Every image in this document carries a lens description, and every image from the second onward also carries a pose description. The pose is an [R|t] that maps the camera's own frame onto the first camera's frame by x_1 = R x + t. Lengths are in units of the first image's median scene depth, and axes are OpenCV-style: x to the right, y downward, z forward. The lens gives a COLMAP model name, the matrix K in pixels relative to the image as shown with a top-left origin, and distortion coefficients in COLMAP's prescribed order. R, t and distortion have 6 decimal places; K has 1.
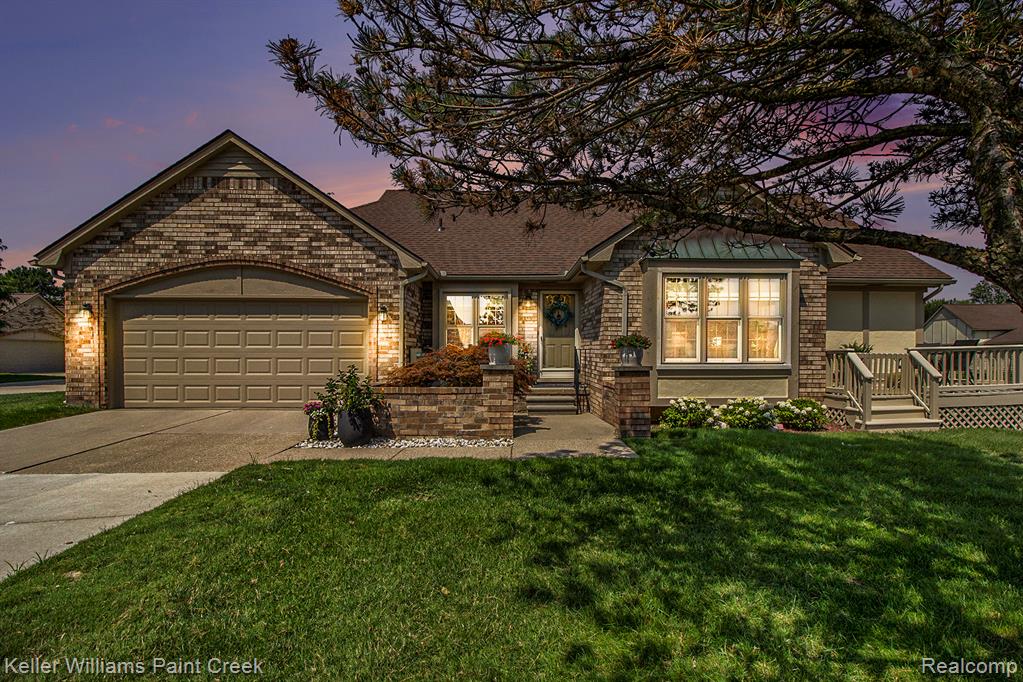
lens RADIAL K [[494.9, 0, 512.5], [0, 494.9, 365.6], [0, 0, 1]] dist [0.002358, -0.016125]
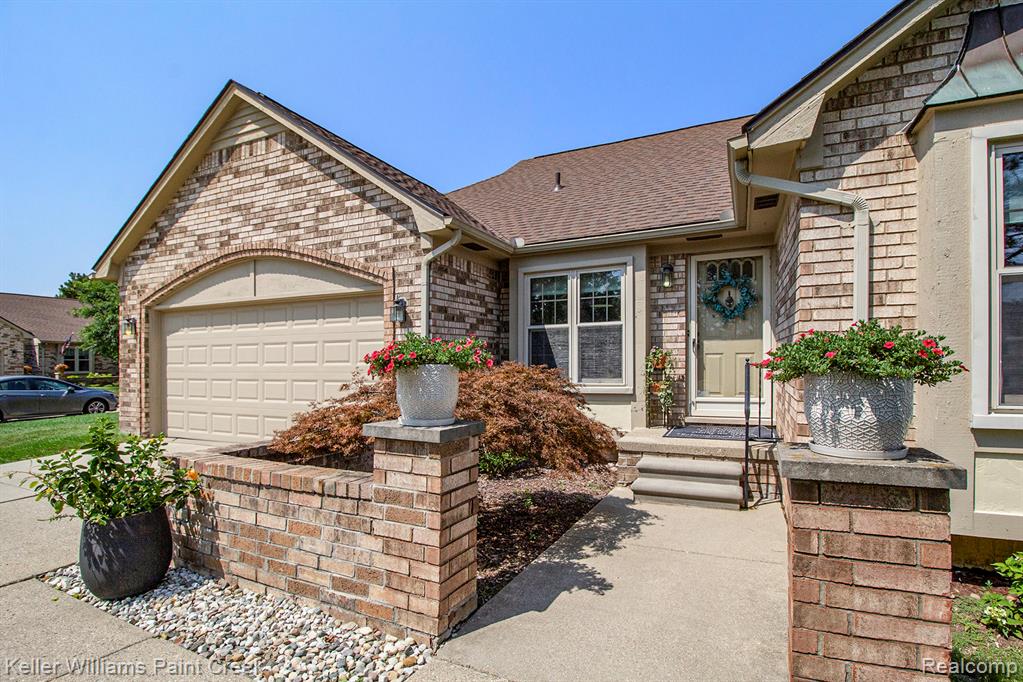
lens RADIAL K [[494.9, 0, 512.5], [0, 494.9, 365.6], [0, 0, 1]] dist [0.002358, -0.016125]
pose [[0.899939, -0.006902, -0.435962, 0.137181], [0.002317, 0.999936, -0.011048, -0.028603], [0.436010, 0.008932, 0.899898, 0.498722]]
